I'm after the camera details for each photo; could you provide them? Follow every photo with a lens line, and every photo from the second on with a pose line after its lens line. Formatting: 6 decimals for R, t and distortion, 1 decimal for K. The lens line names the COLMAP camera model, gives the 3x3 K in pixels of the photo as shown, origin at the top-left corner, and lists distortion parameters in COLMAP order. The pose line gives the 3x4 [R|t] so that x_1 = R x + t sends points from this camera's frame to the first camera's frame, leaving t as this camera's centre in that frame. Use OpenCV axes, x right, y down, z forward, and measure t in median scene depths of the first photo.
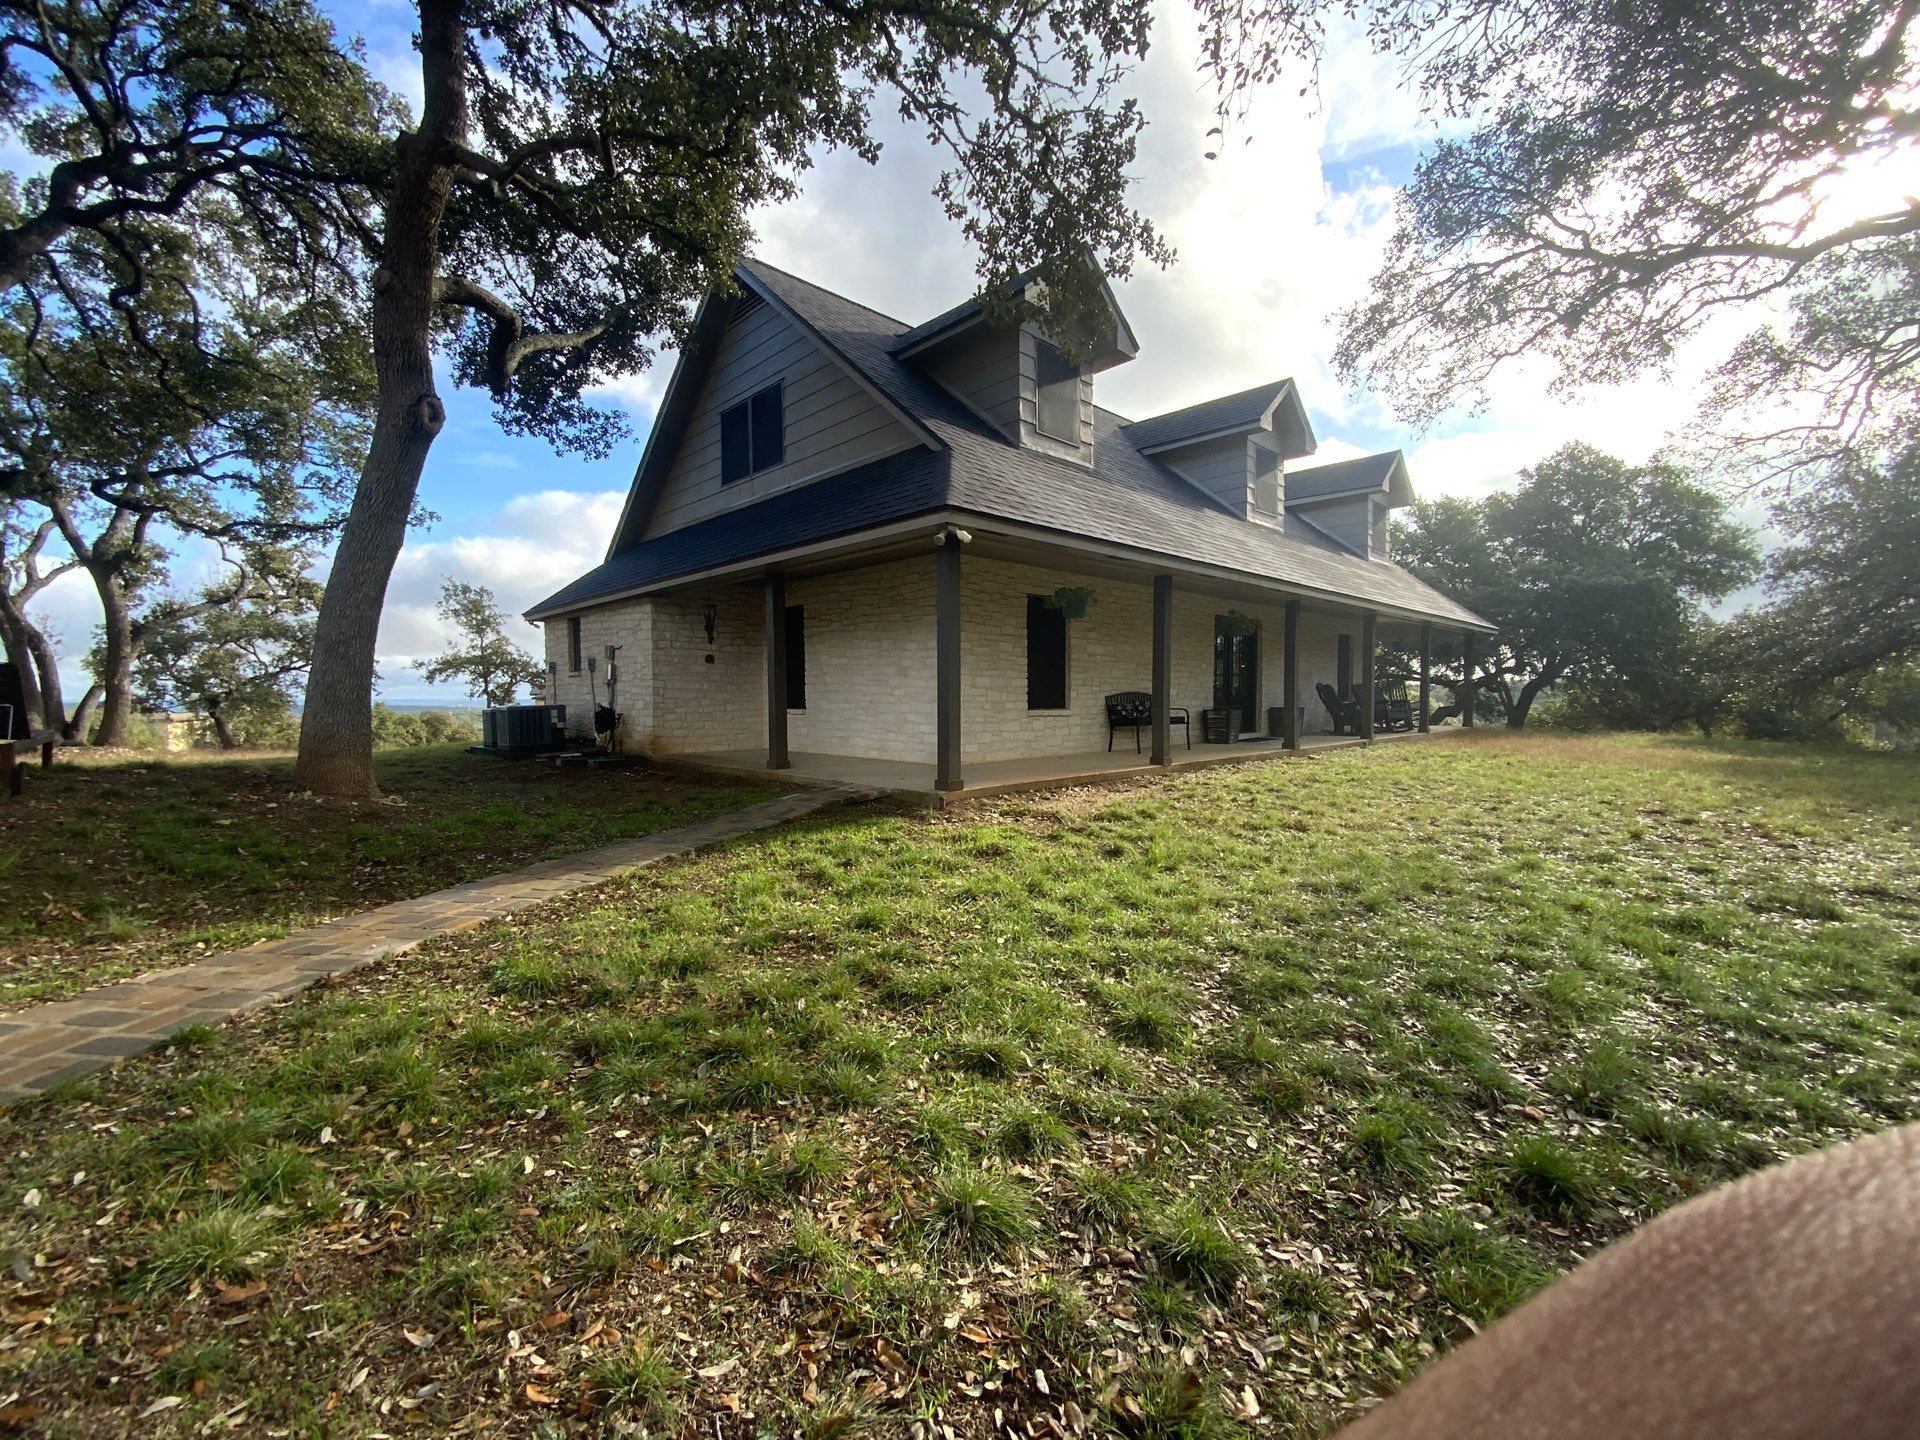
lens RADIAL K [[776.9, 0, 960.0], [0, 776.9, 720.0], [0, 0, 1]] dist [-0.000457, -0.011450]
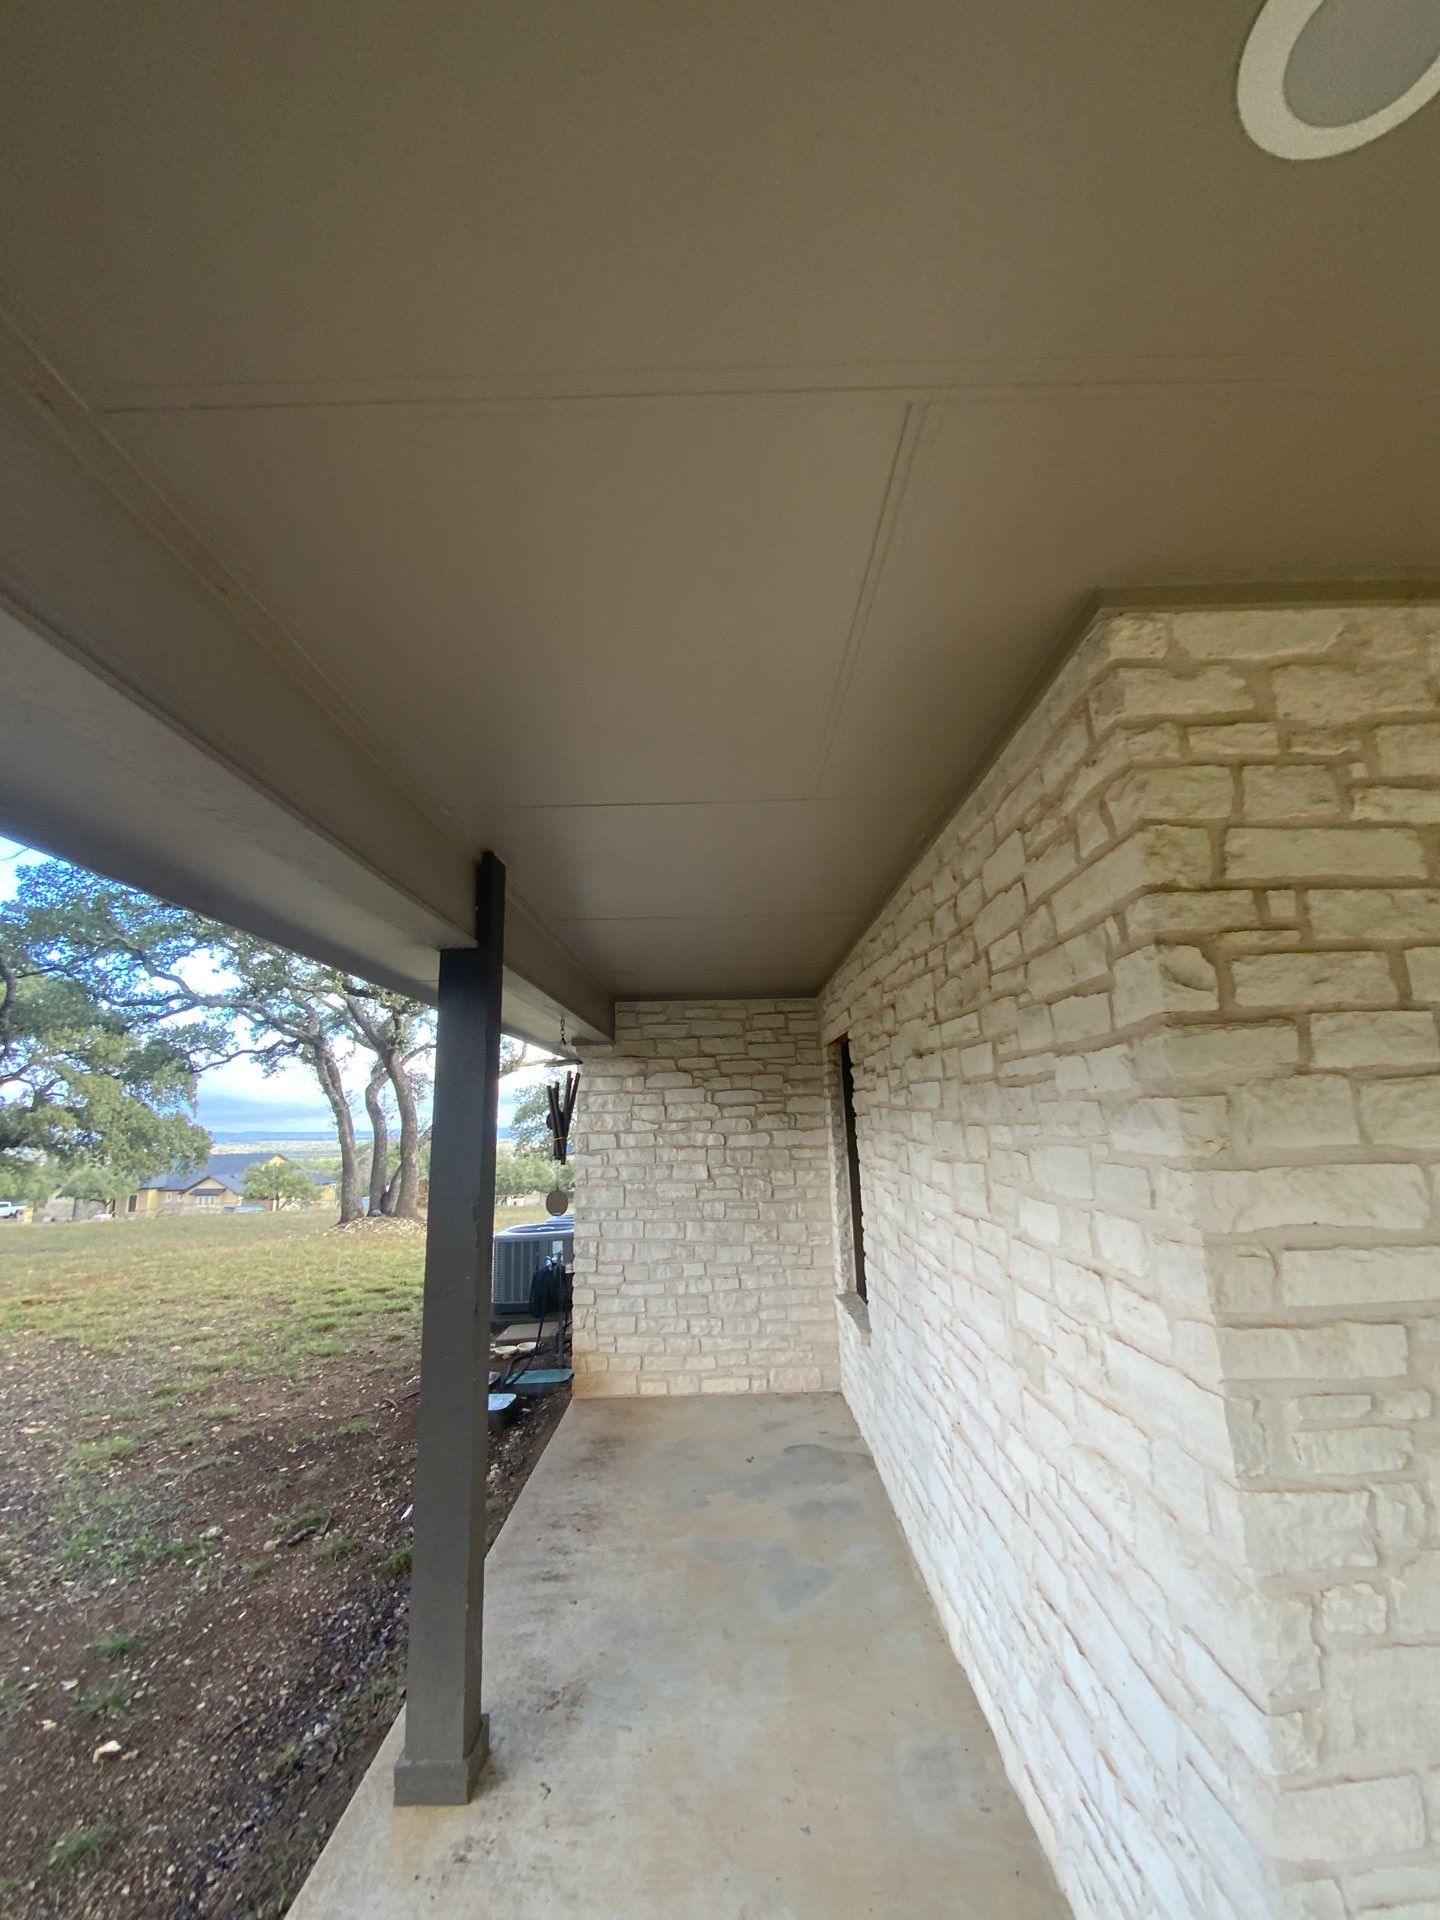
lens RADIAL K [[776.9, 0, 720.0], [0, 776.9, 960.0], [0, 0, 1]] dist [-0.000457, -0.011450]
pose [[0.713601, -0.162964, -0.681335, 0.013271], [0.010748, 0.975000, -0.221946, -0.115702], [0.700470, 0.151058, 0.697512, 0.817898]]
